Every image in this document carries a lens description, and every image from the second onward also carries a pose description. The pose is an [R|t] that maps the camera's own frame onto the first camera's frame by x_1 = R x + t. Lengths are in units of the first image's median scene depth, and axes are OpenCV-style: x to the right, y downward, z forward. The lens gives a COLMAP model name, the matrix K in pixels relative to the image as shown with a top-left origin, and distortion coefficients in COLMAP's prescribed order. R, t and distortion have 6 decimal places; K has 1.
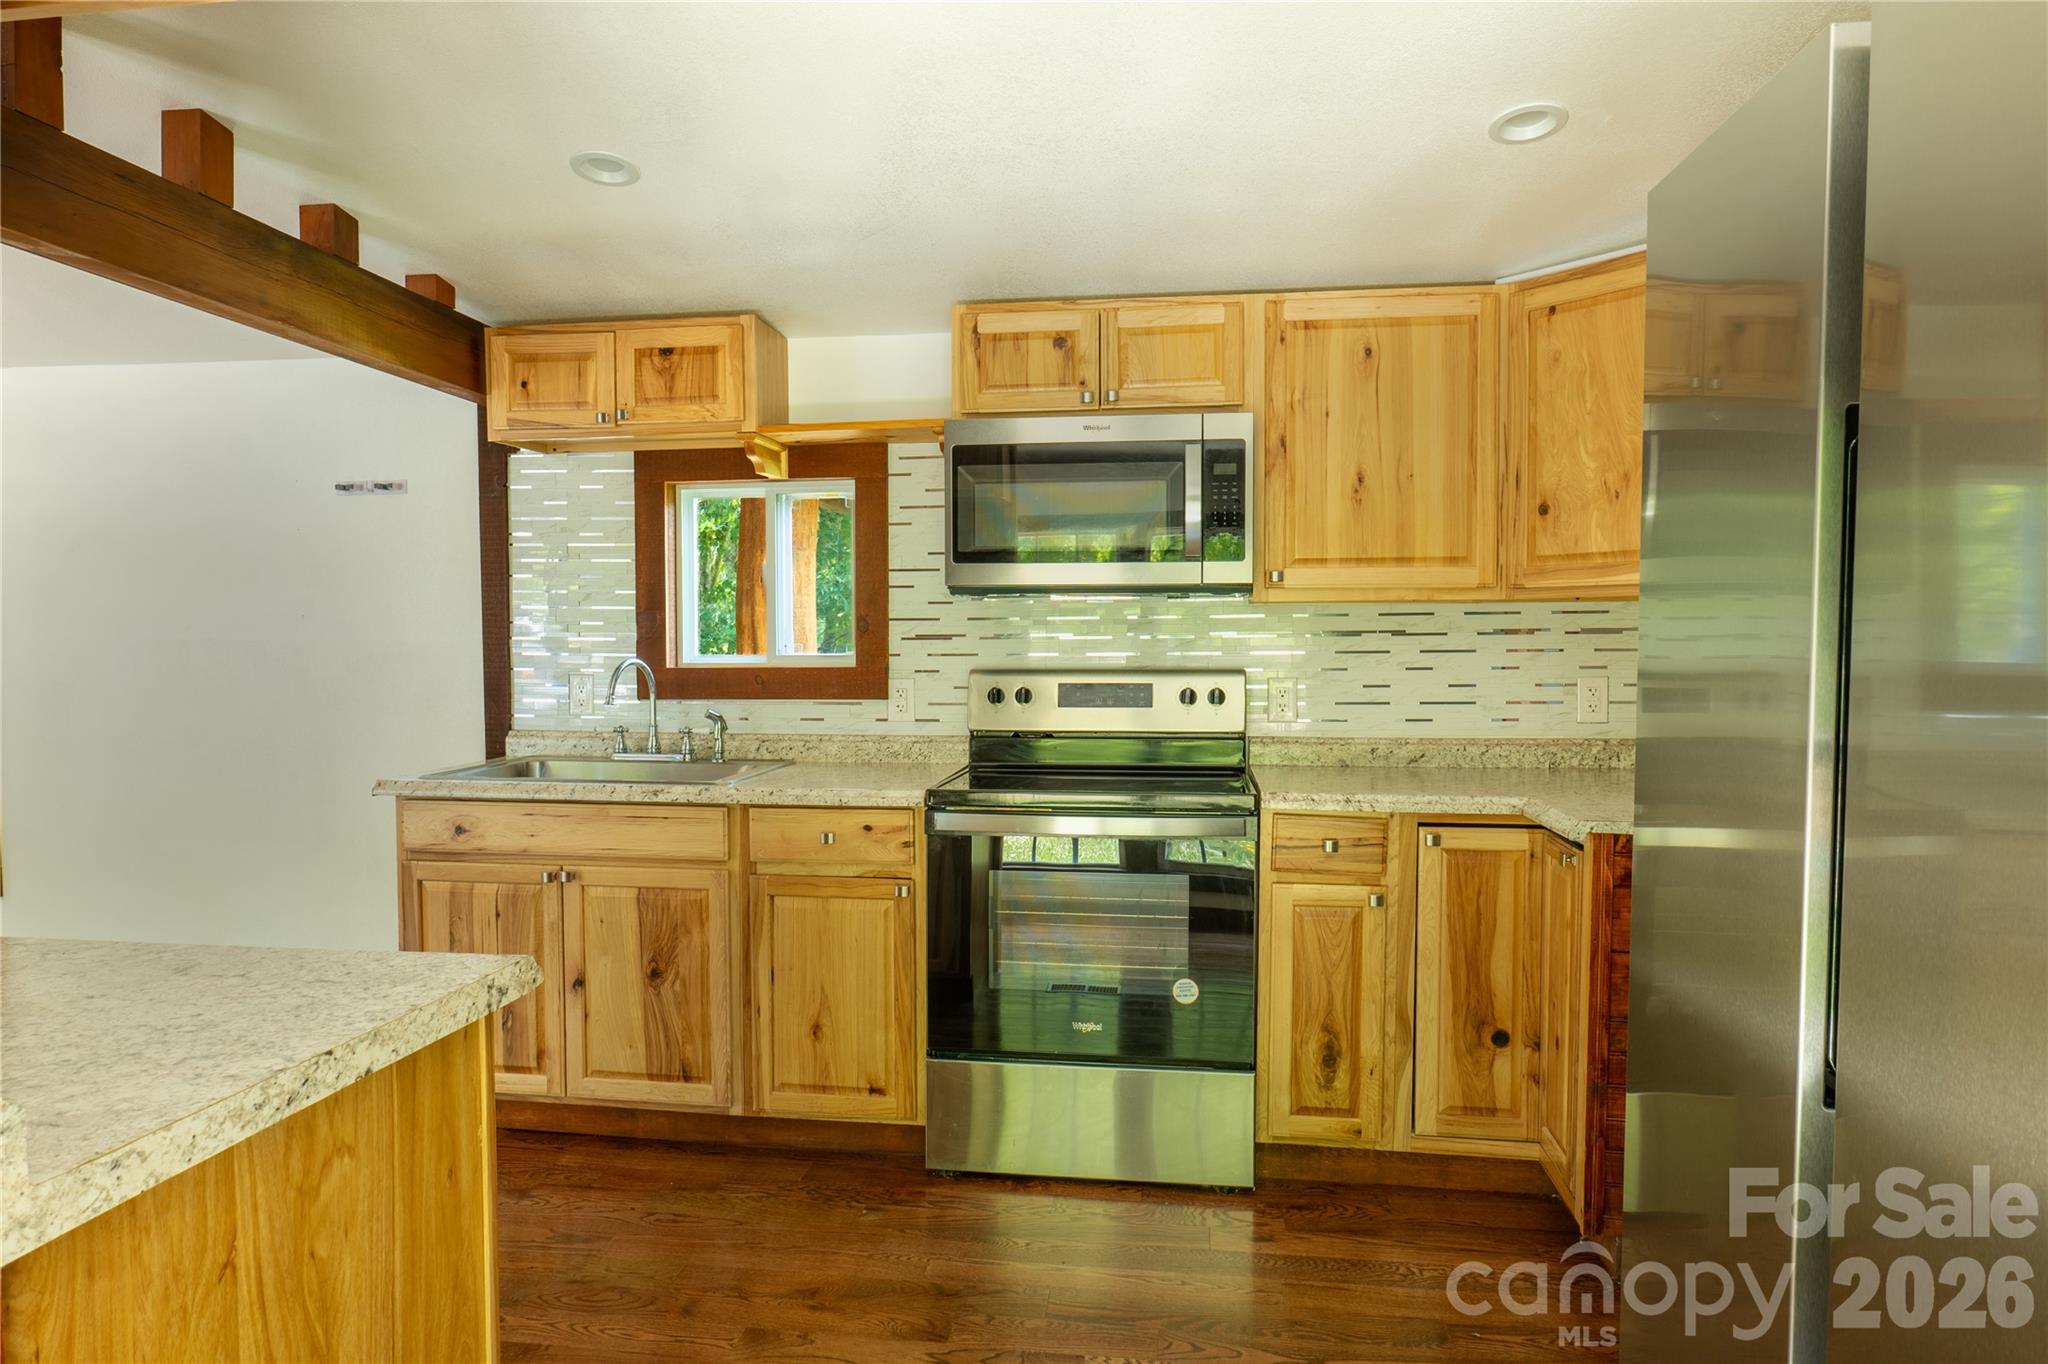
lens RADIAL K [[1193.7, 0, 1021.8], [0, 1193.7, 688.9], [0, 0, 1]] dist [-0.033948, 0.020205]
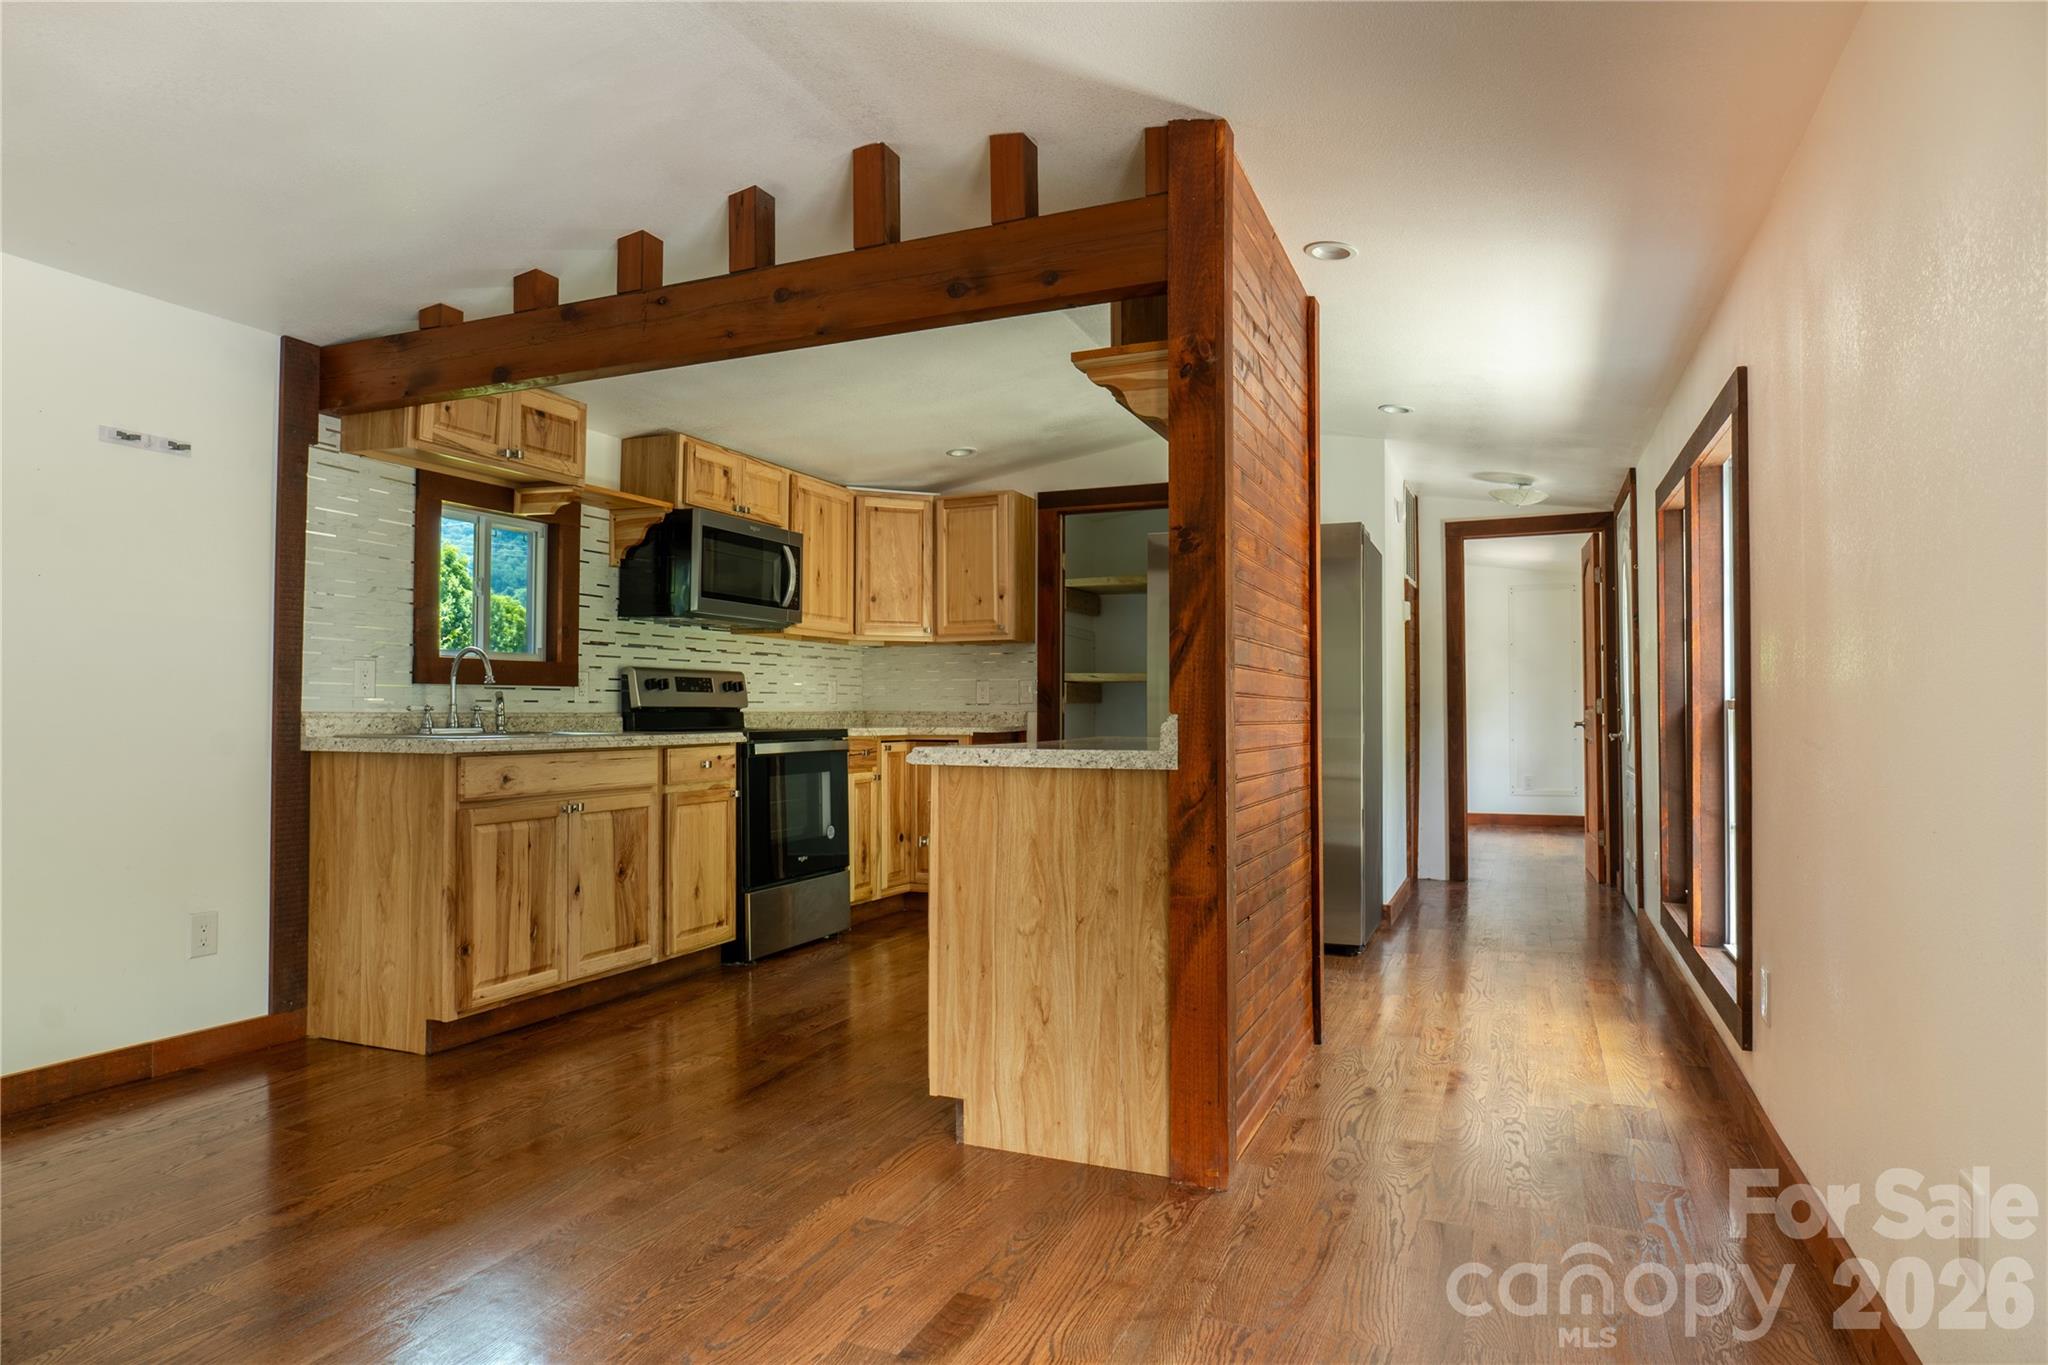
lens RADIAL K [[1193.7, 0, 1019.4], [0, 1193.7, 686.3], [0, 0, 1]] dist [-0.033948, 0.020205]
pose [[0.262648, 0.020954, 0.964664, -1.533097], [0.039699, 0.998683, -0.032502, 0.086061], [-0.964075, 0.046832, 0.261470, 0.176462]]
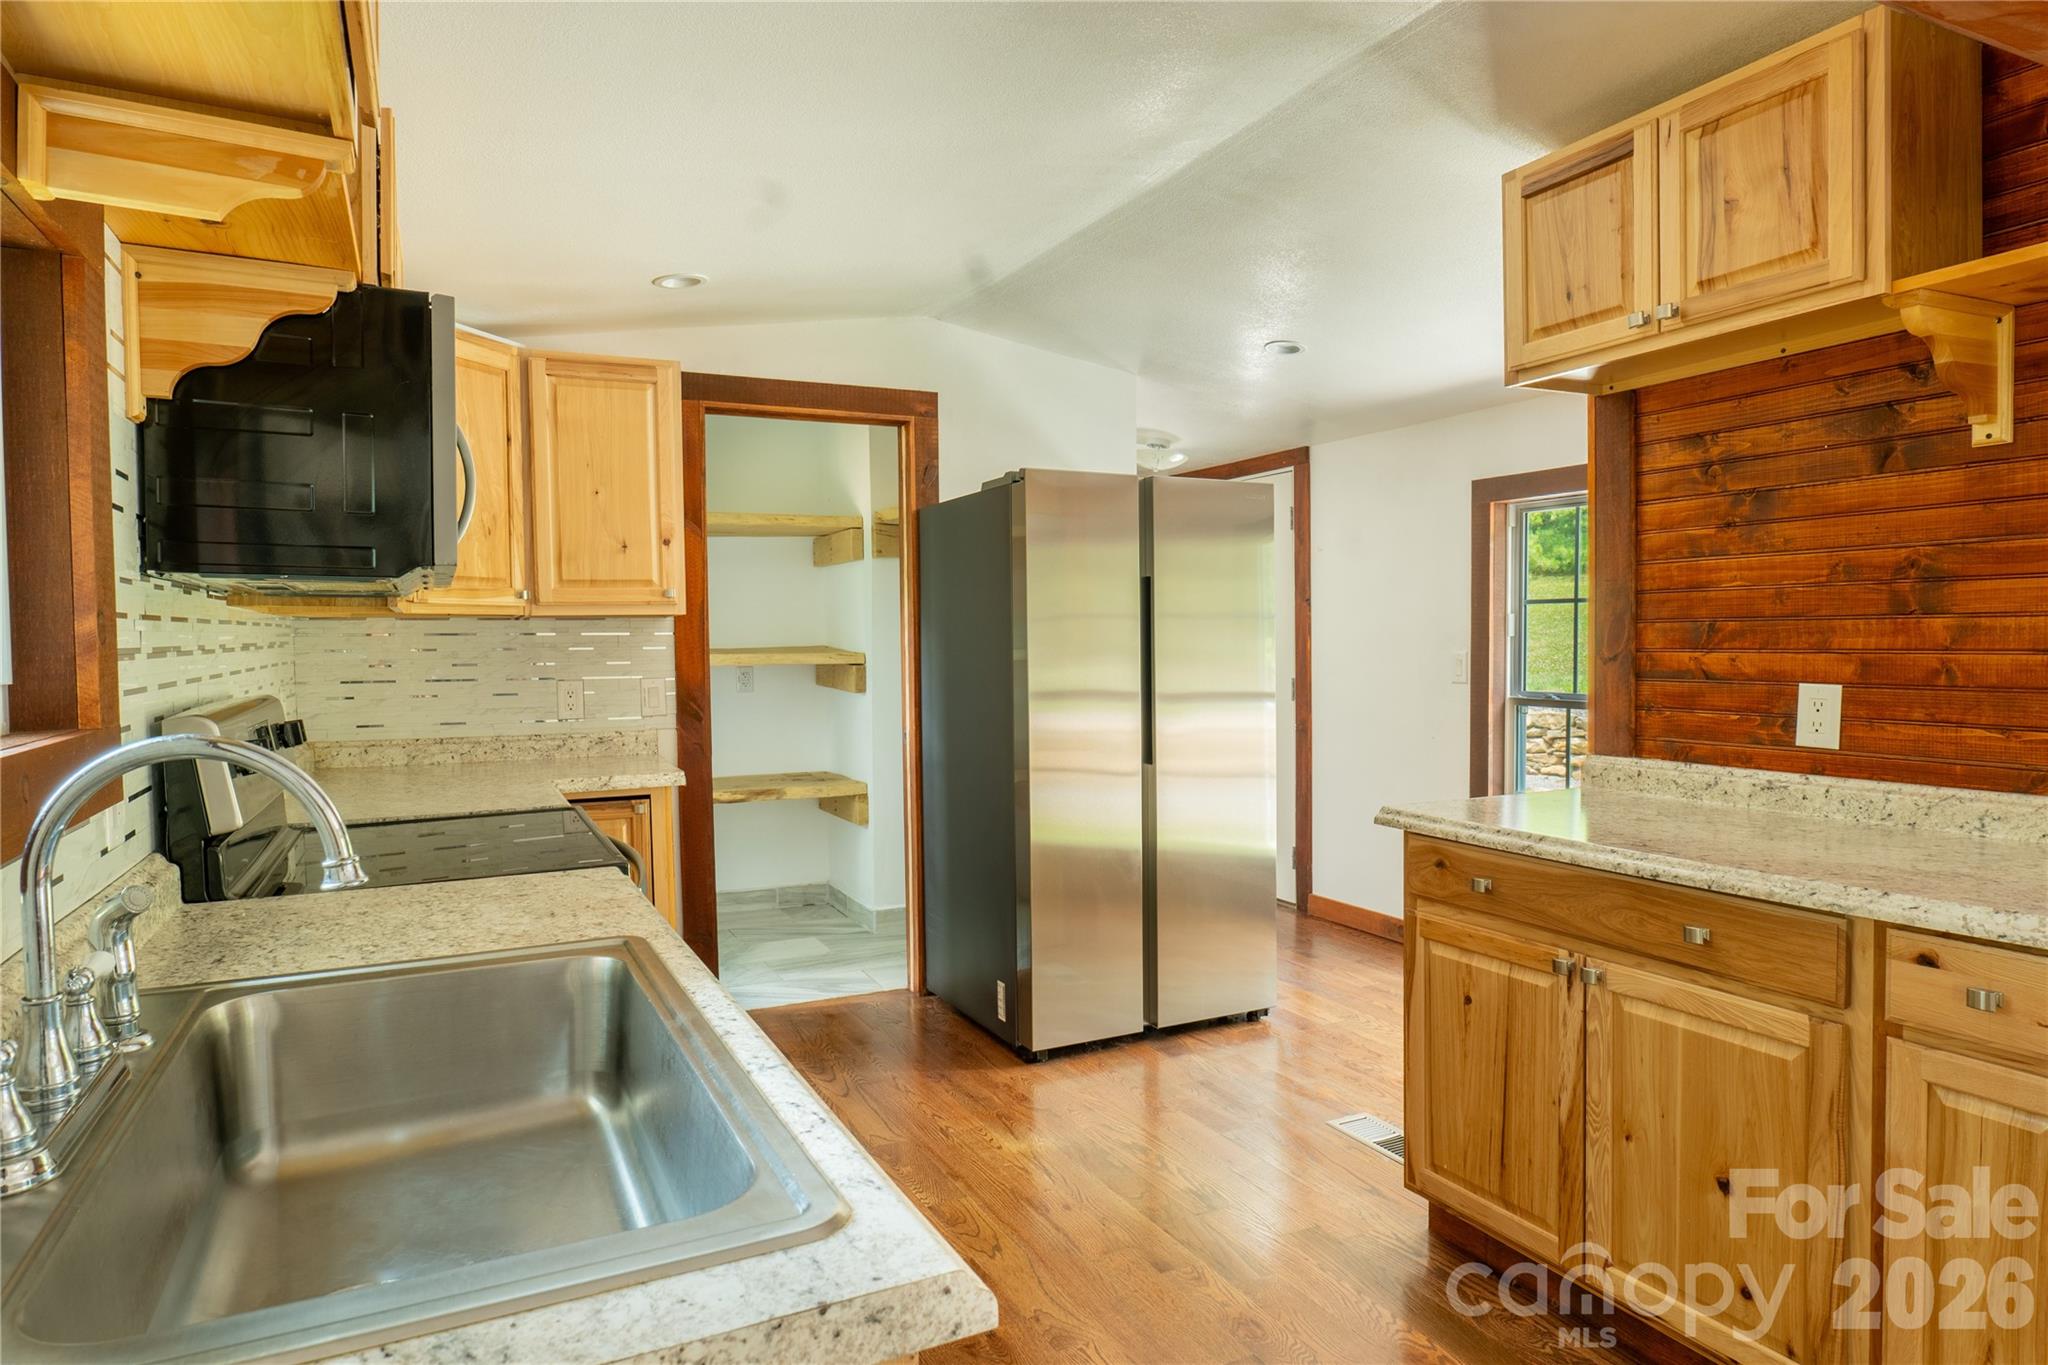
lens RADIAL K [[1193.7, 0, 1020.7], [0, 1193.7, 681.4], [0, 0, 1]] dist [-0.033948, 0.020205]
pose [[-0.559027, -0.021687, 0.828865, -0.756178], [0.049227, 0.997026, 0.059288, -0.050408], [-0.827687, 0.073947, -0.556297, 1.136469]]
